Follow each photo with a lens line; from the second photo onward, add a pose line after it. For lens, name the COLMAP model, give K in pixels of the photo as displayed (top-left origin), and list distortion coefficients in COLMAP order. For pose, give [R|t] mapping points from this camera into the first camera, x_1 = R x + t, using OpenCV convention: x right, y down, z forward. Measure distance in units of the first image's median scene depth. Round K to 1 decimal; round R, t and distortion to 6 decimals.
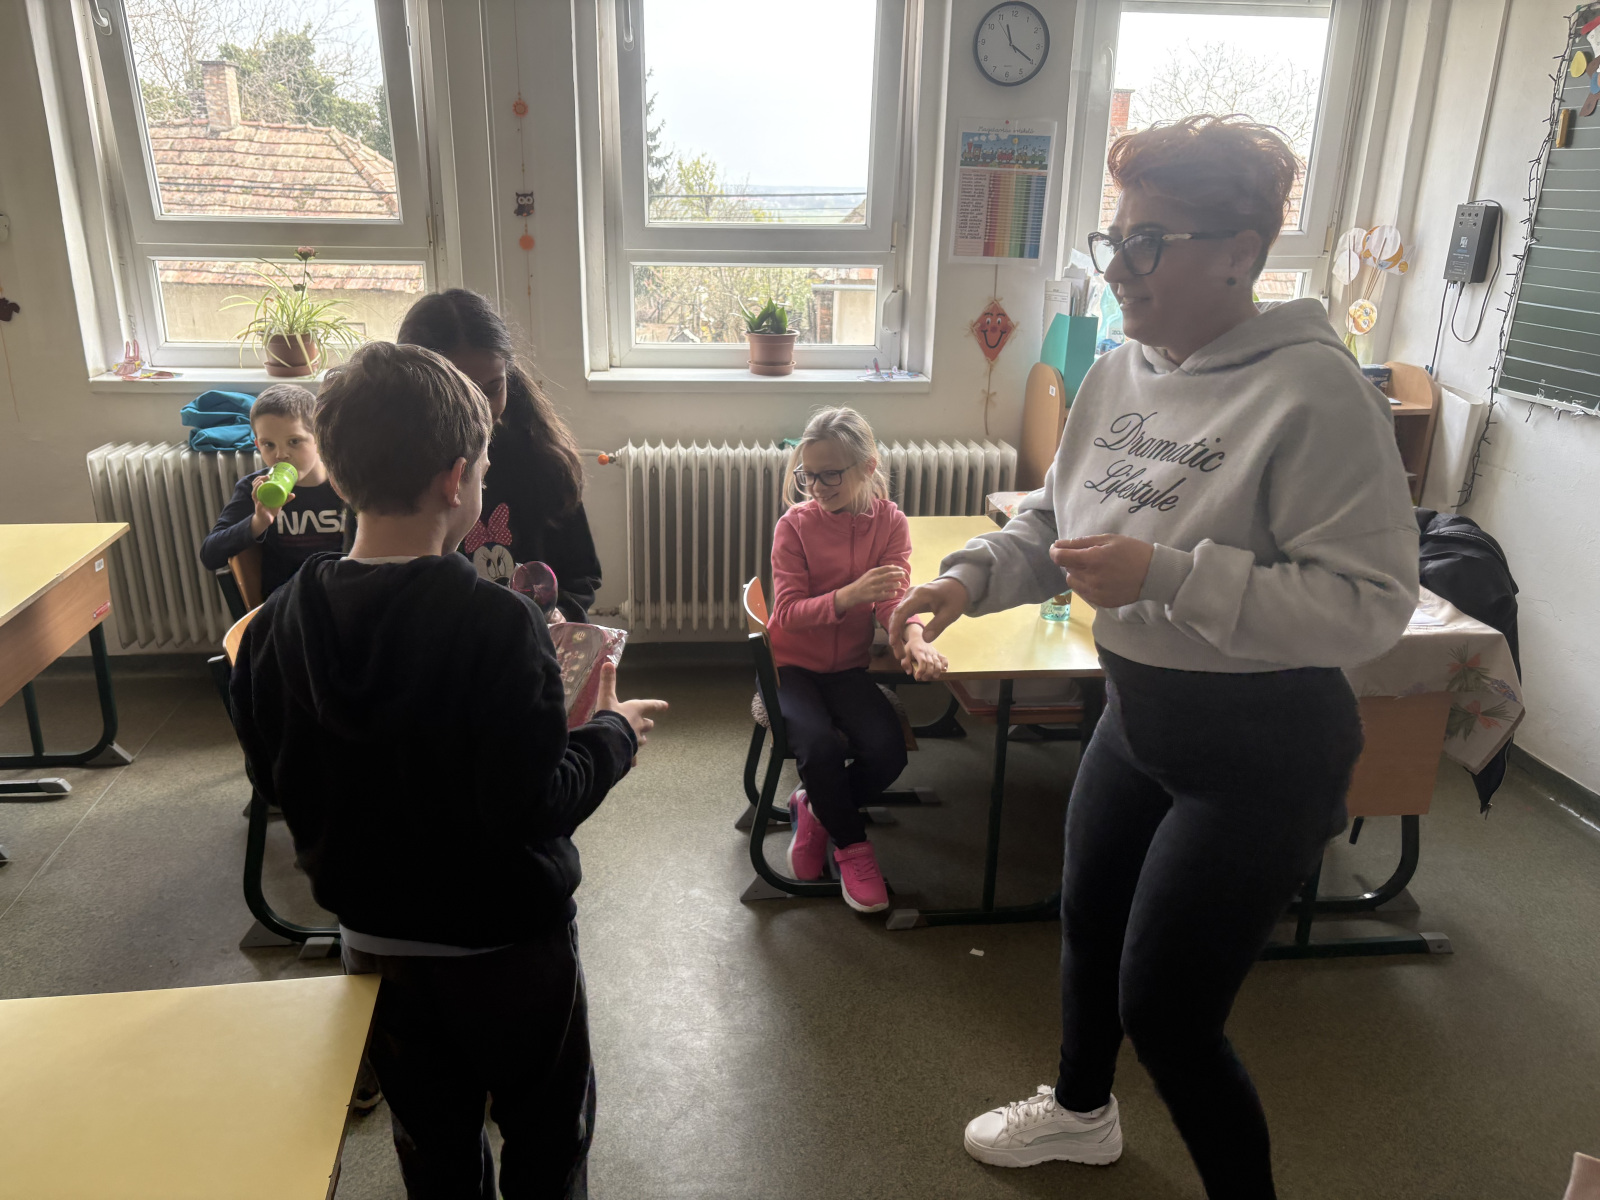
lens RADIAL K [[1214.7, 0, 792.2], [0, 1214.7, 606.9], [0, 0, 1]] dist [0.044035, -0.052233]
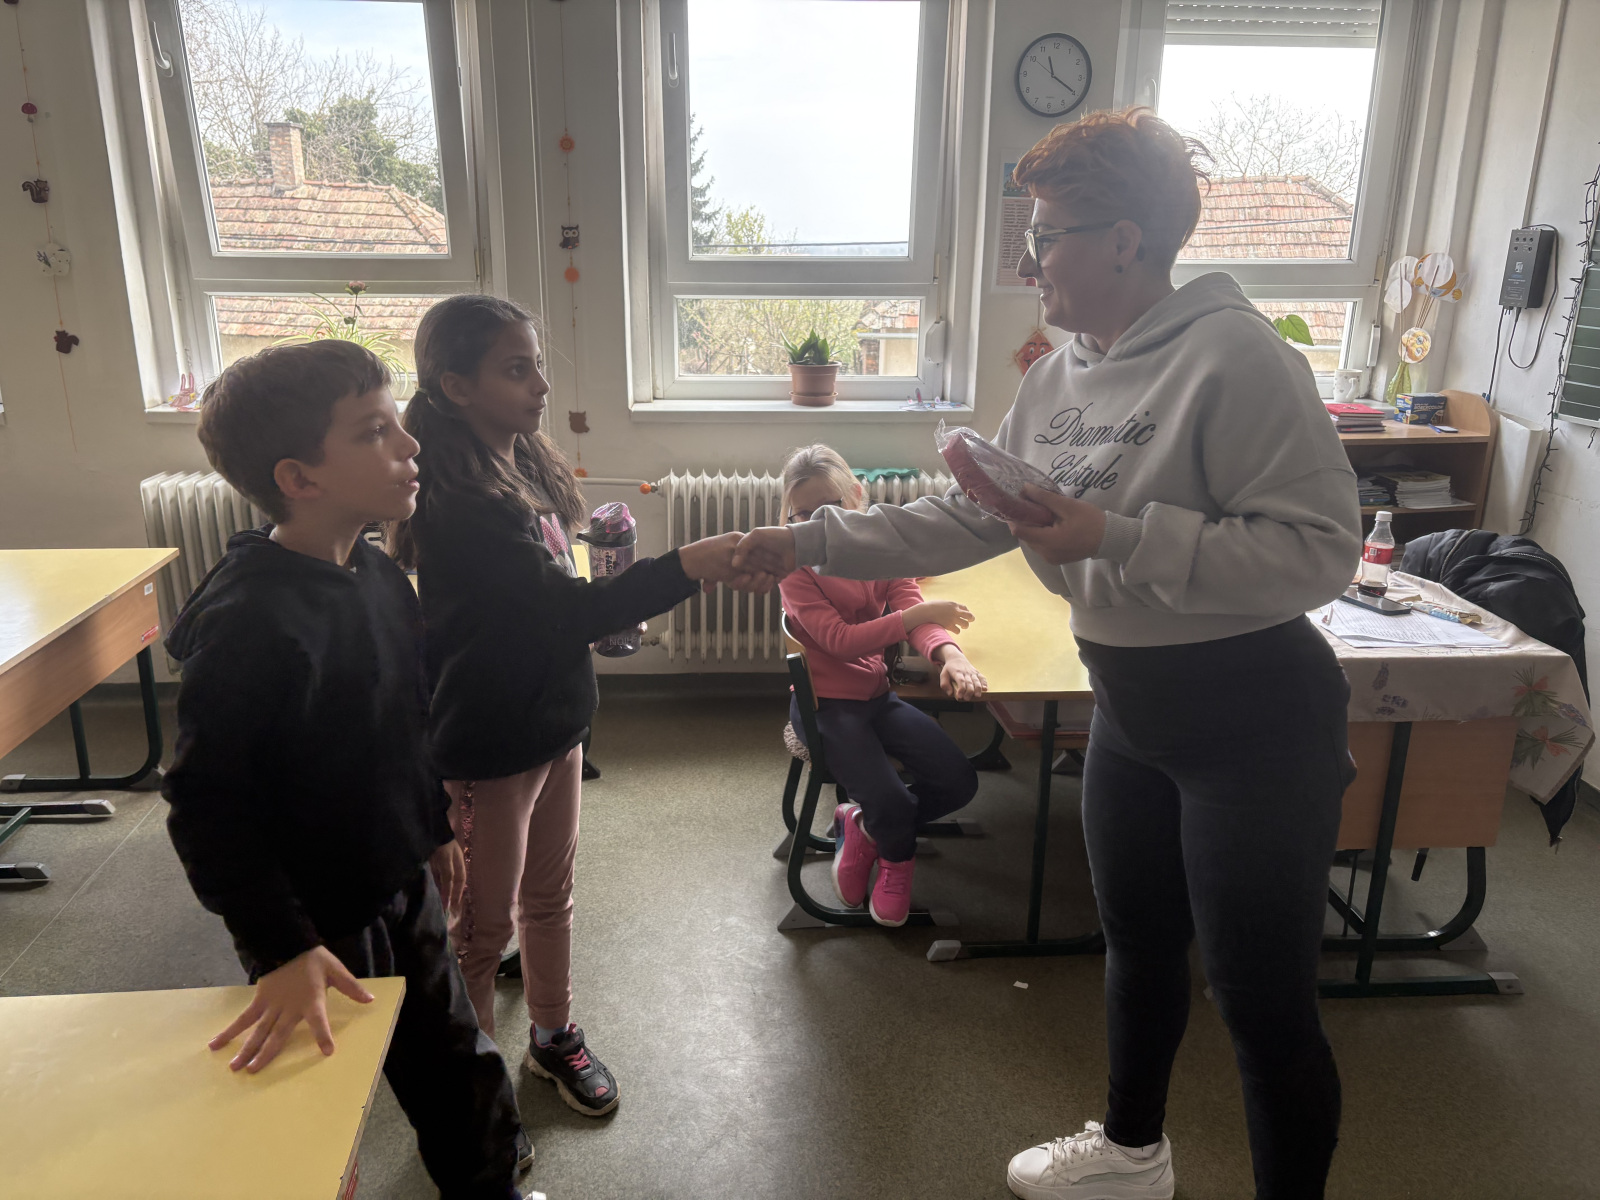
lens RADIAL K [[1214.7, 0, 790.3], [0, 1214.7, 605.2], [0, 0, 1]] dist [0.044035, -0.052233]
pose [[0.999221, 0.003109, -0.039349, 0.004054], [-0.004793, 0.999073, -0.042776, 0.017368], [0.039180, 0.042932, 0.998309, 0.009174]]
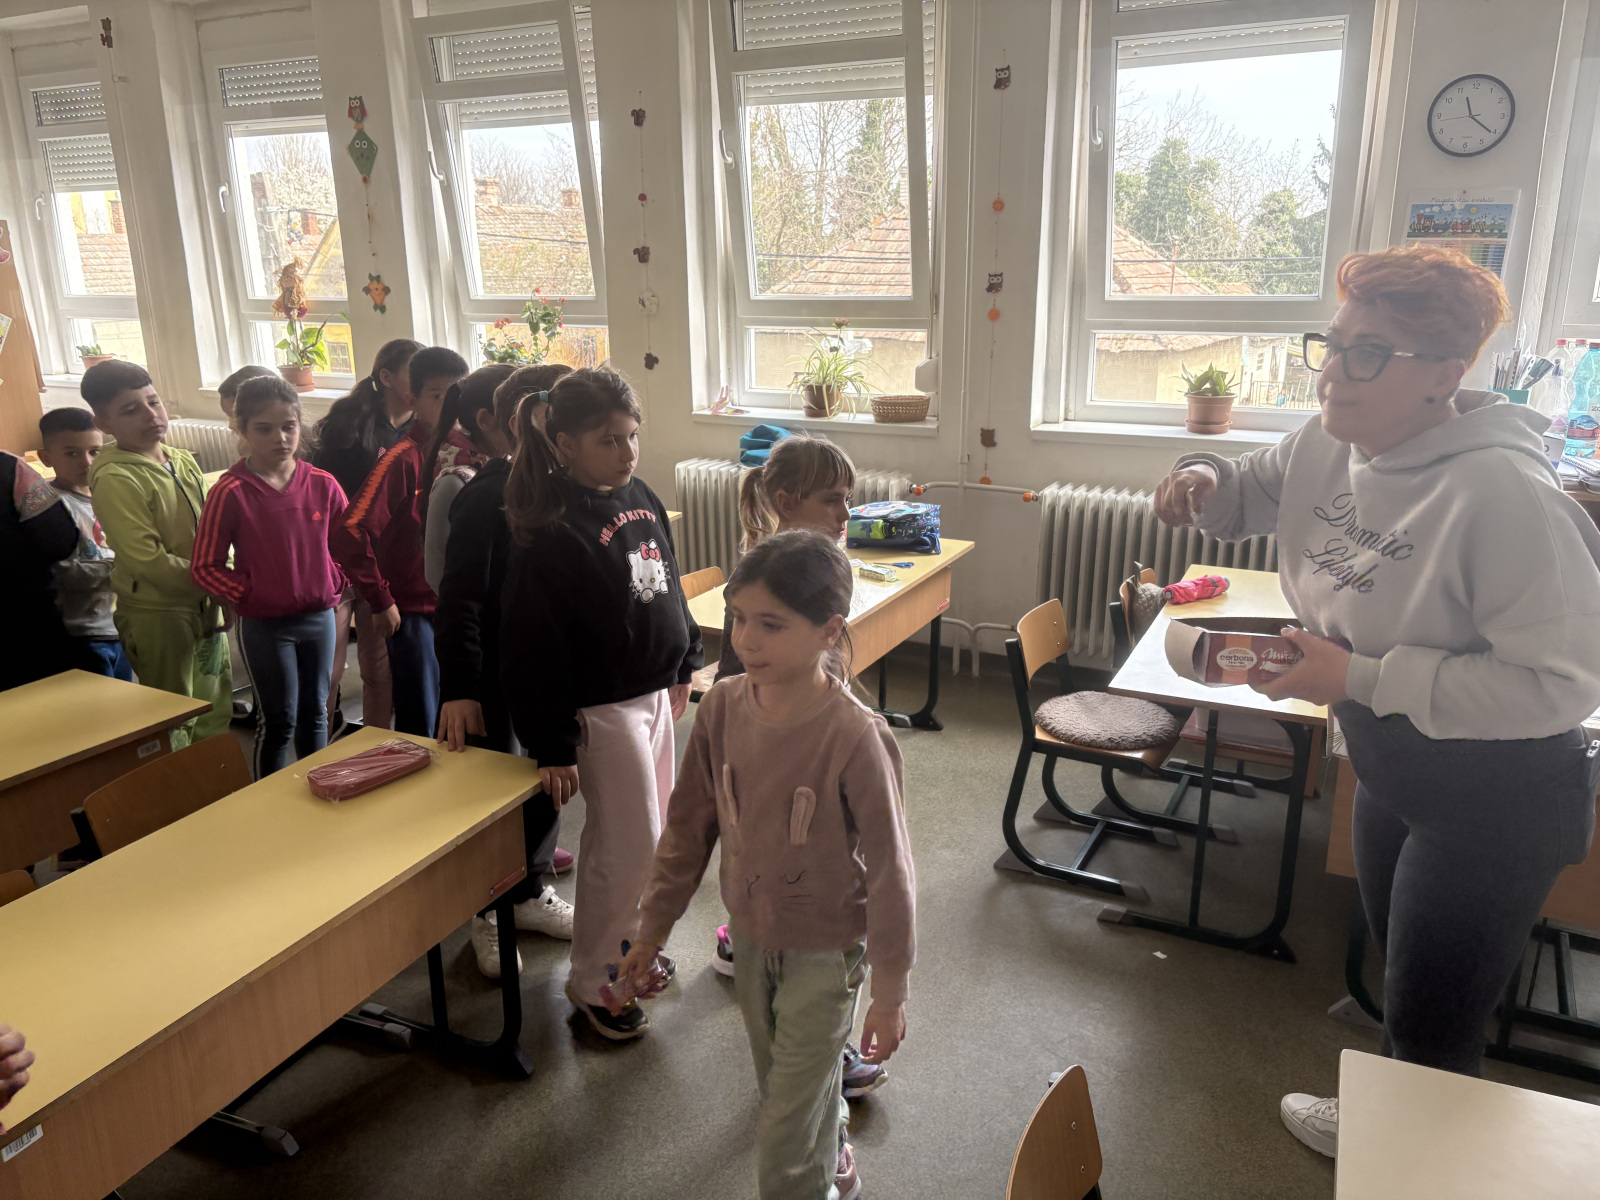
lens RADIAL K [[1214.7, 0, 805.5], [0, 1214.7, 609.3], [0, 0, 1]] dist [0.044035, -0.052233]
pose [[0.832571, 0.130645, -0.538292, 0.312772], [-0.154383, 0.988011, 0.001010, 0.016805], [0.531970, 0.082262, 0.842758, -0.089096]]
